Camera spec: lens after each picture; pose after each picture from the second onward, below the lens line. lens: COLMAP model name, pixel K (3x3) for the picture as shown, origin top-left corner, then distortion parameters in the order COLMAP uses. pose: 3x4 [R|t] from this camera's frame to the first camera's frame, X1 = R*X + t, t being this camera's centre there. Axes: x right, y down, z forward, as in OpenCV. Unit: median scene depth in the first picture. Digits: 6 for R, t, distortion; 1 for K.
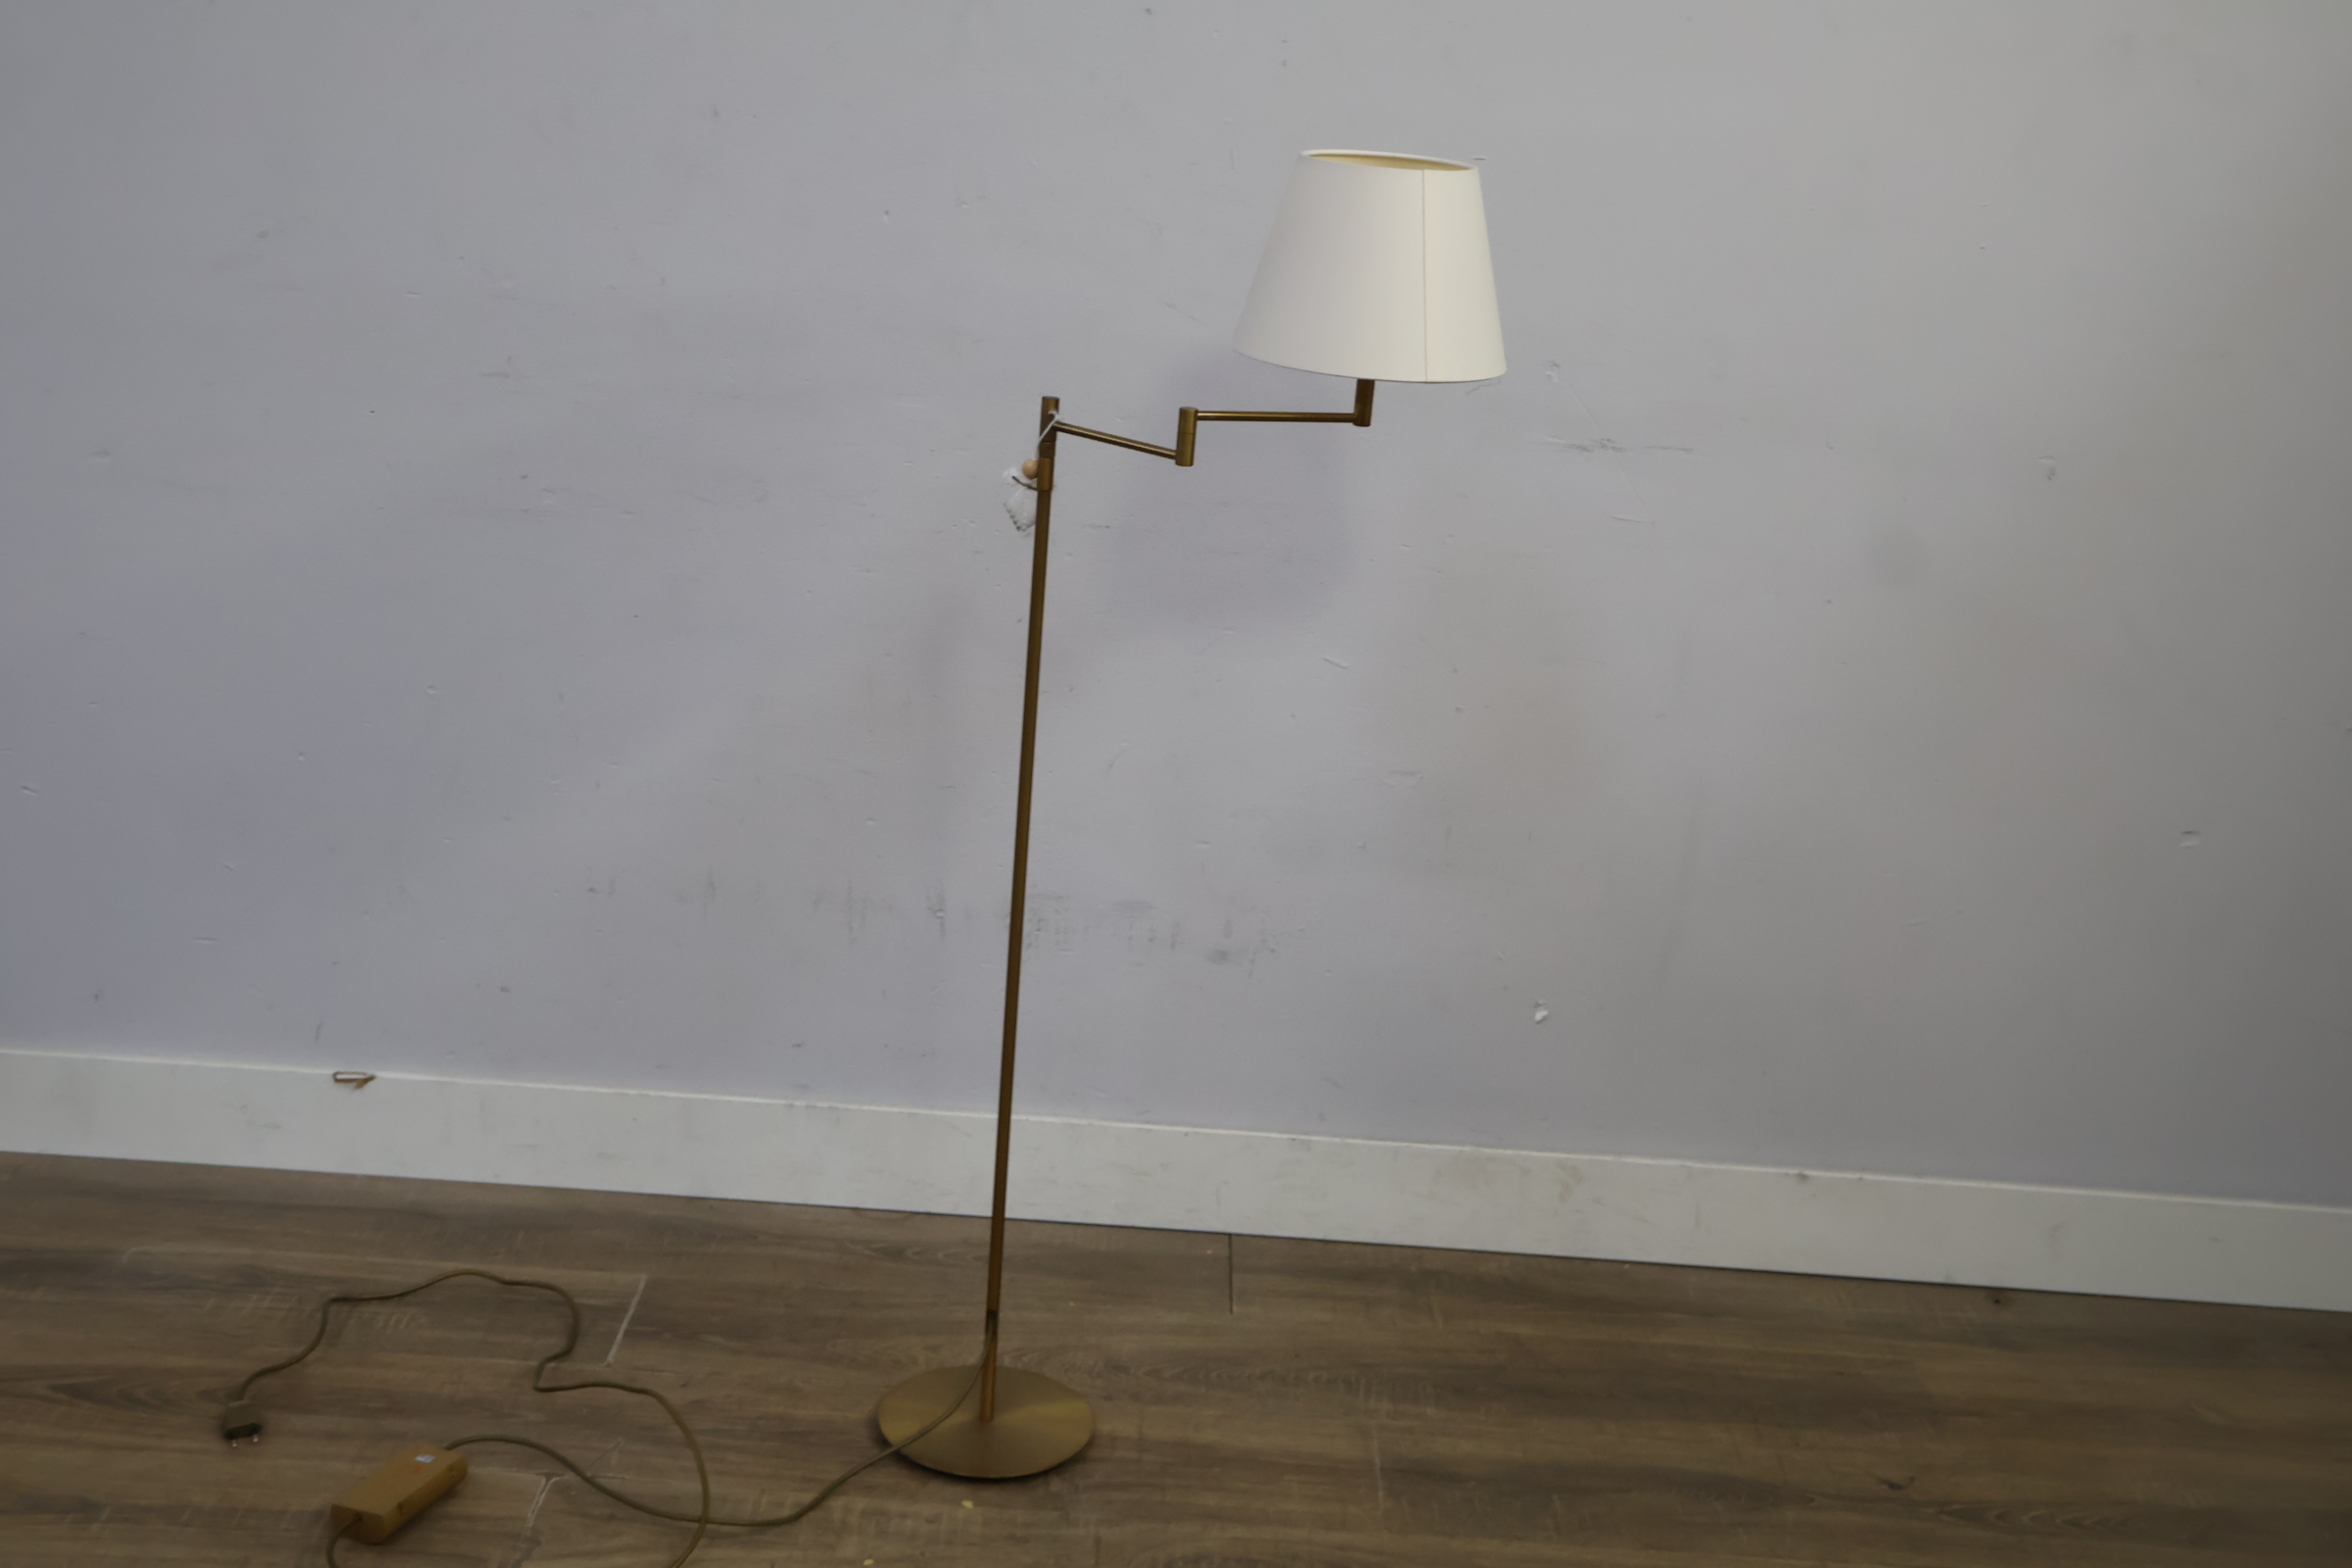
lens RADIAL K [[2911.8, 0, 1173.5], [0, 2911.8, 777.2], [0, 0, 1]] dist [0.007273, 0.000000]
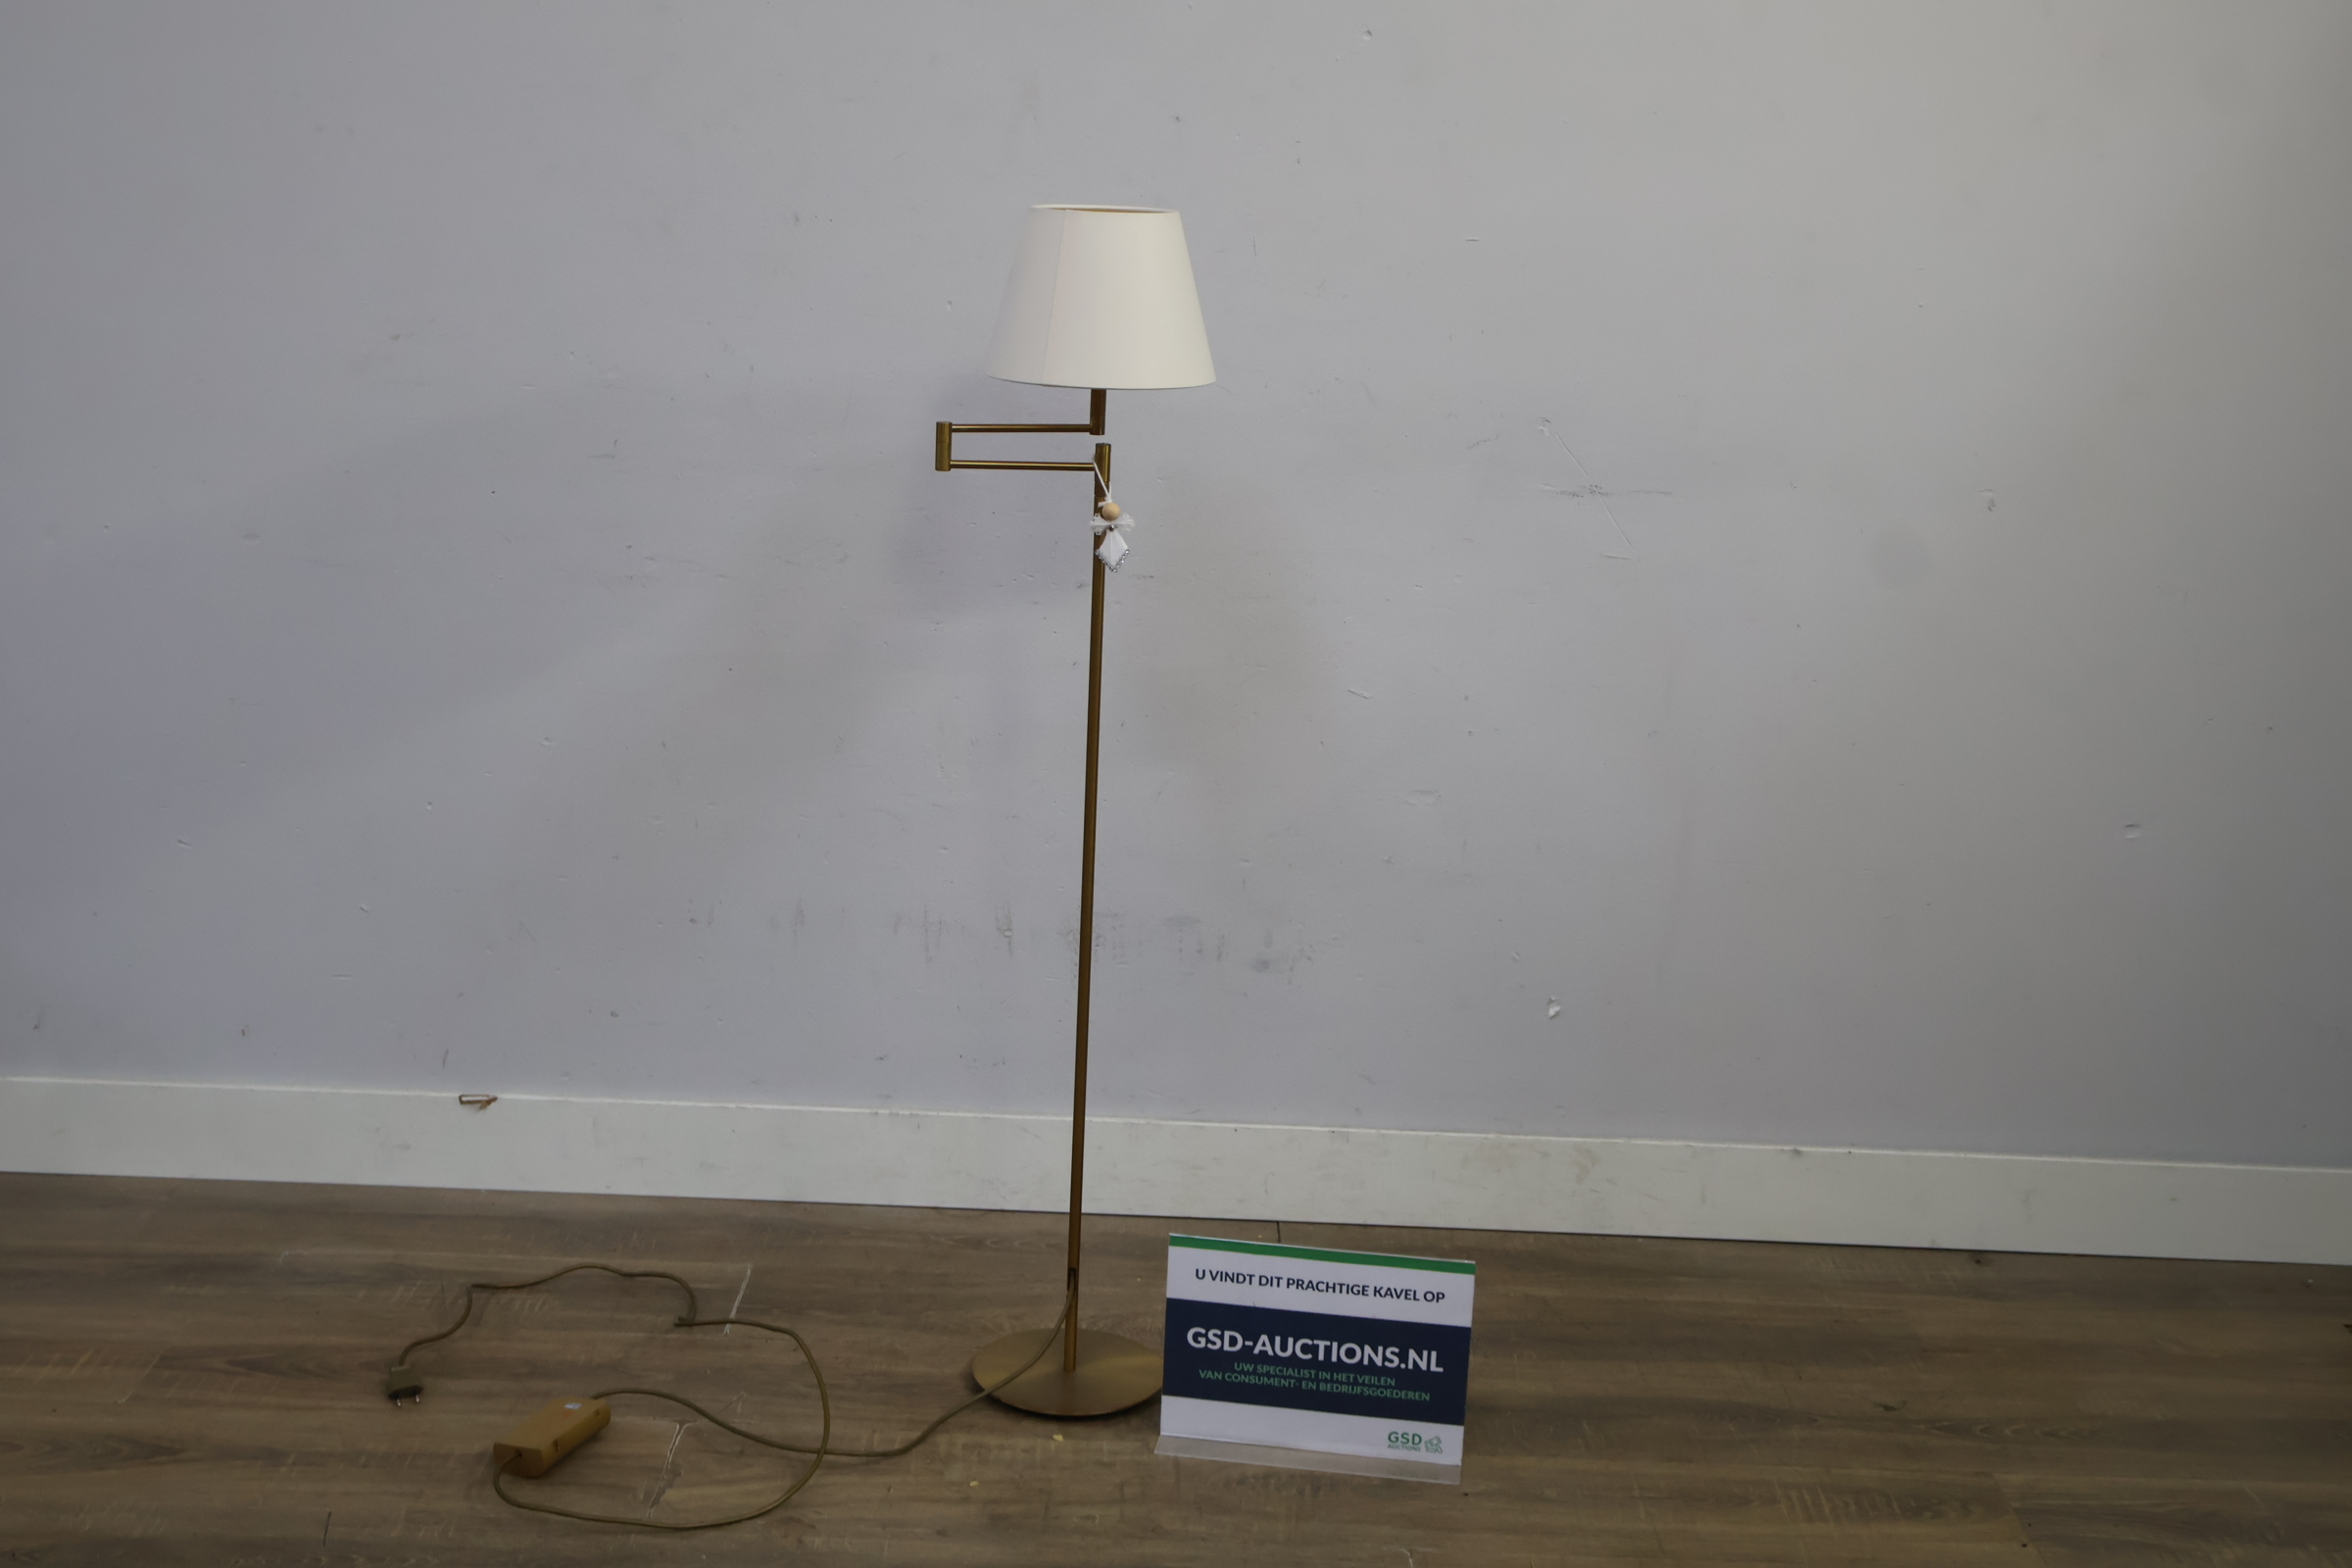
lens RADIAL K [[2911.8, 0, 1174.1], [0, 2911.8, 773.7], [0, 0, 1]] dist [0.007273, 0.000000]
pose [[0.999586, -0.028332, 0.004917, -0.022374], [0.028569, 0.997920, -0.057791, 0.056088], [-0.003269, 0.057907, 0.998317, -0.115672]]
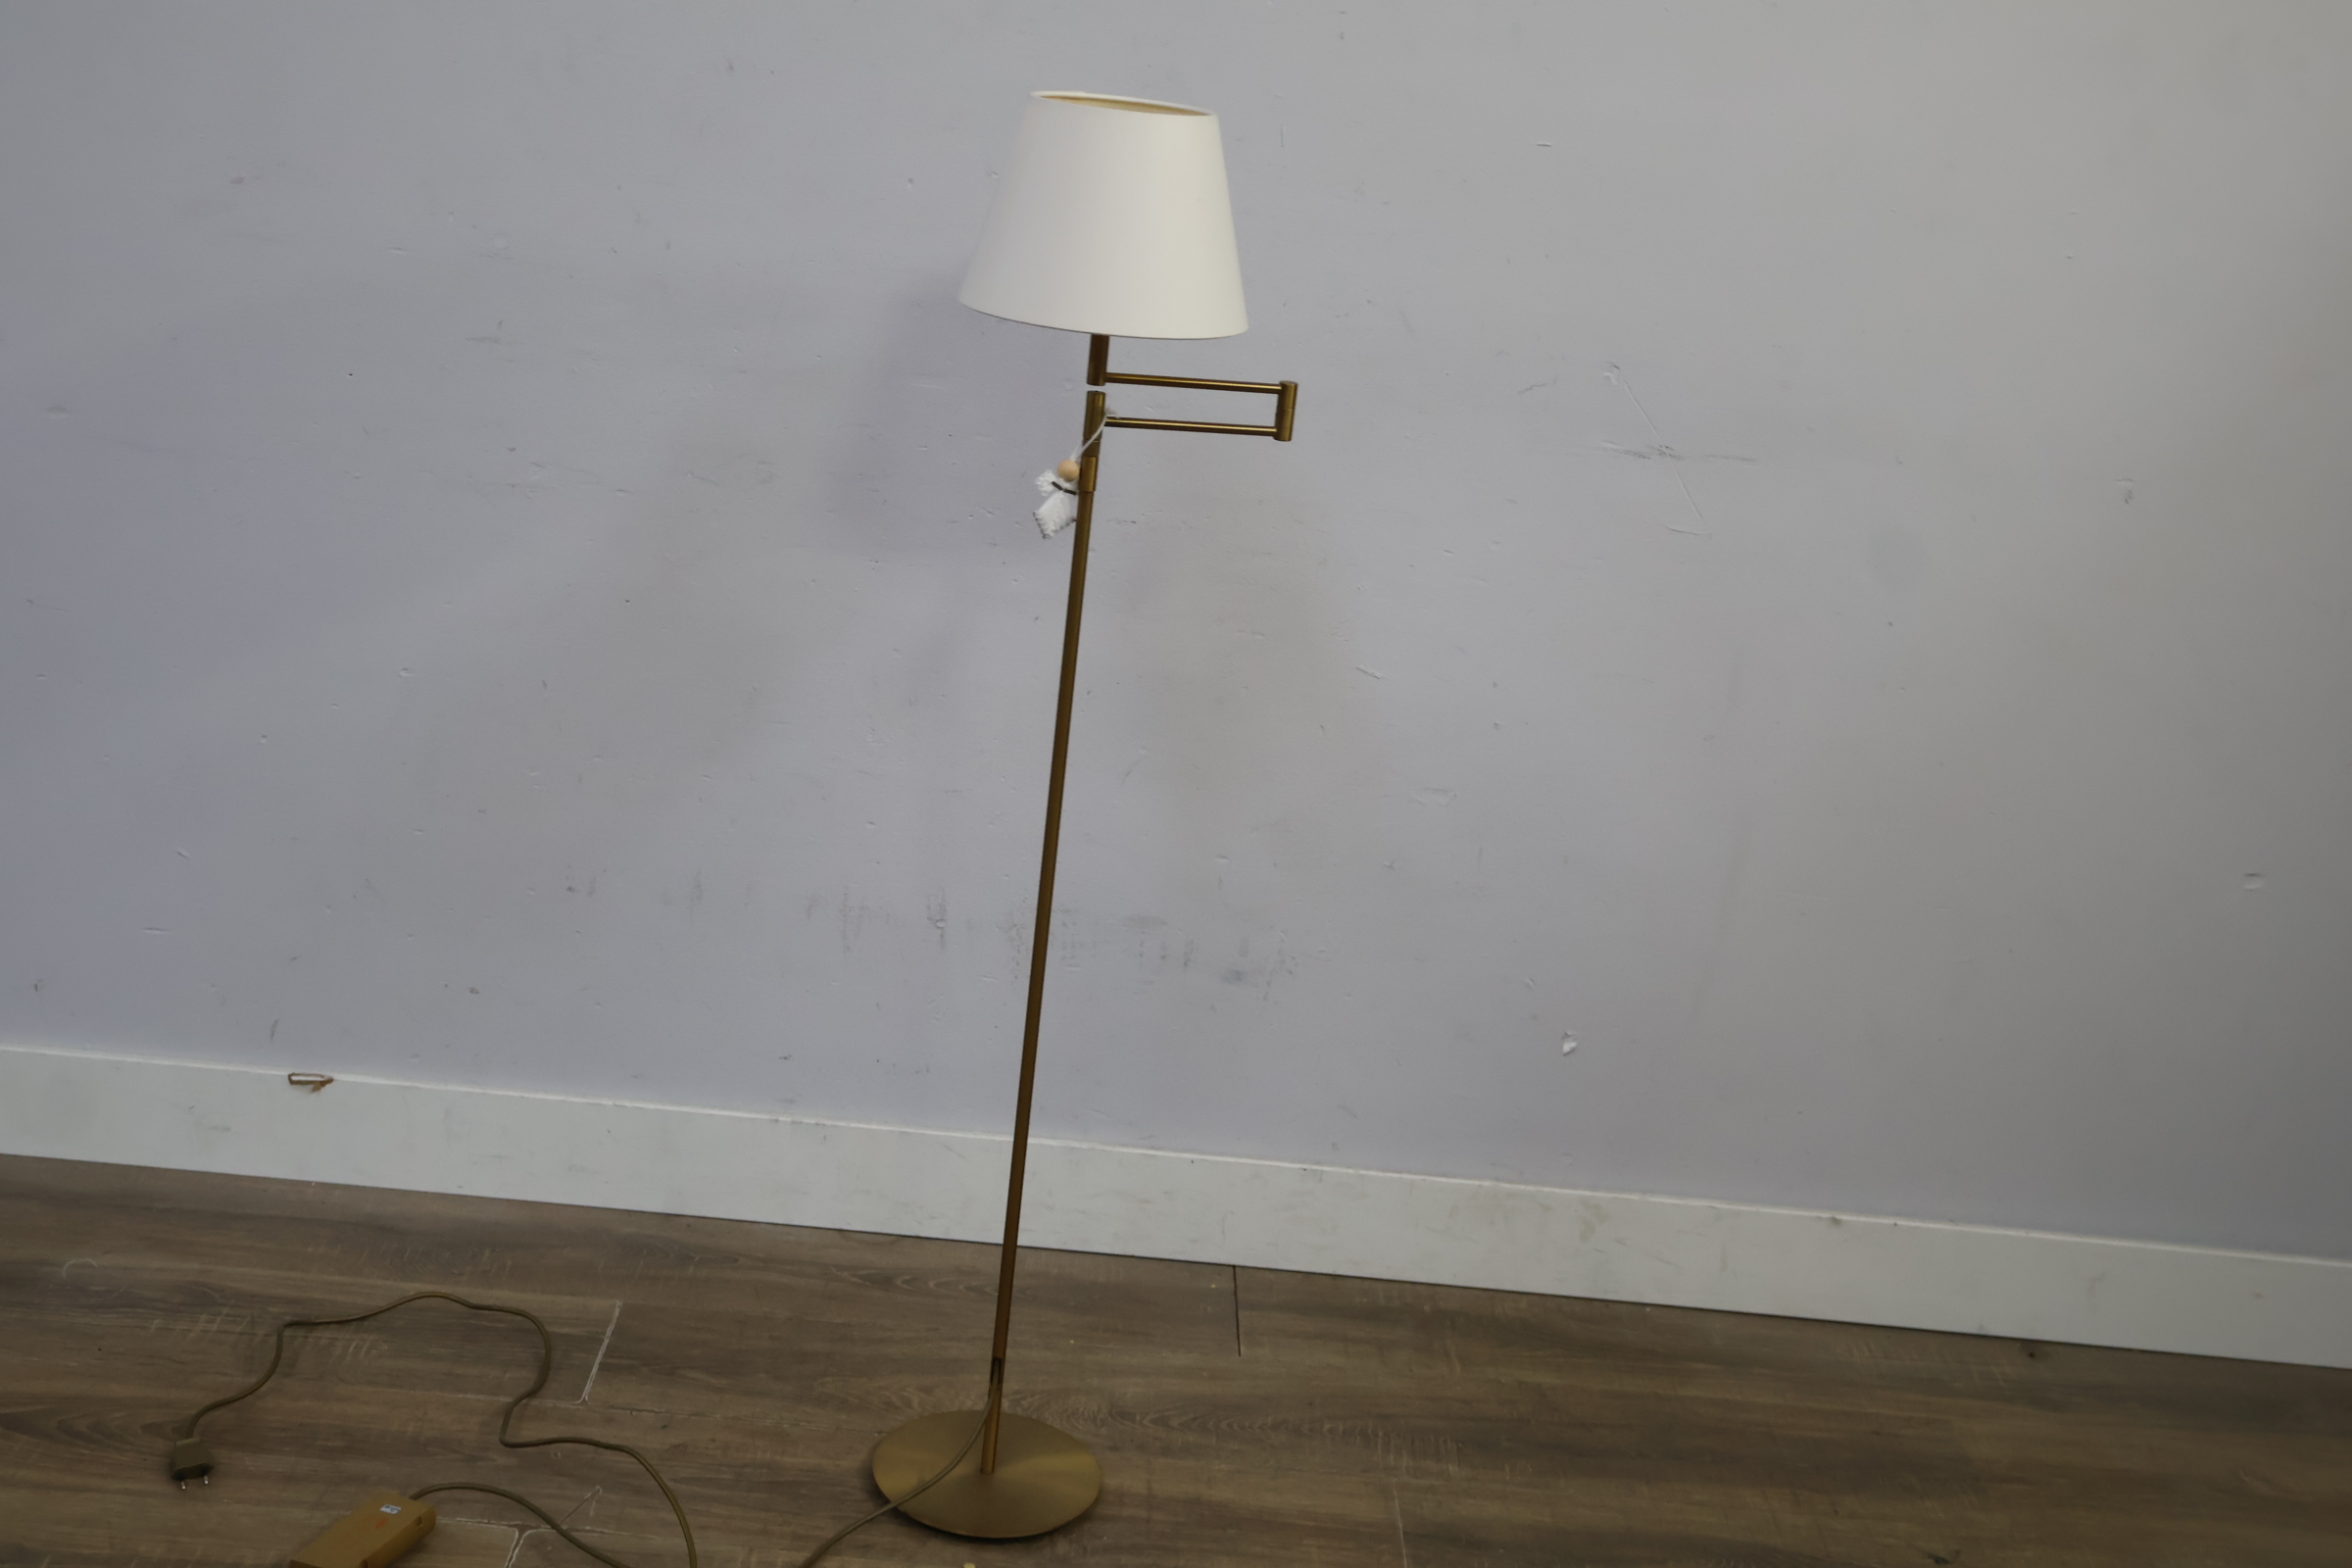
lens RADIAL K [[2911.8, 0, 1172.1], [0, 2911.8, 770.7], [0, 0, 1]] dist [0.007273, 0.000000]
pose [[0.999188, 0.028113, 0.028864, -0.036281], [-0.028615, 0.999443, 0.017155, -0.022642], [-0.028366, -0.017967, 0.999436, 0.058374]]
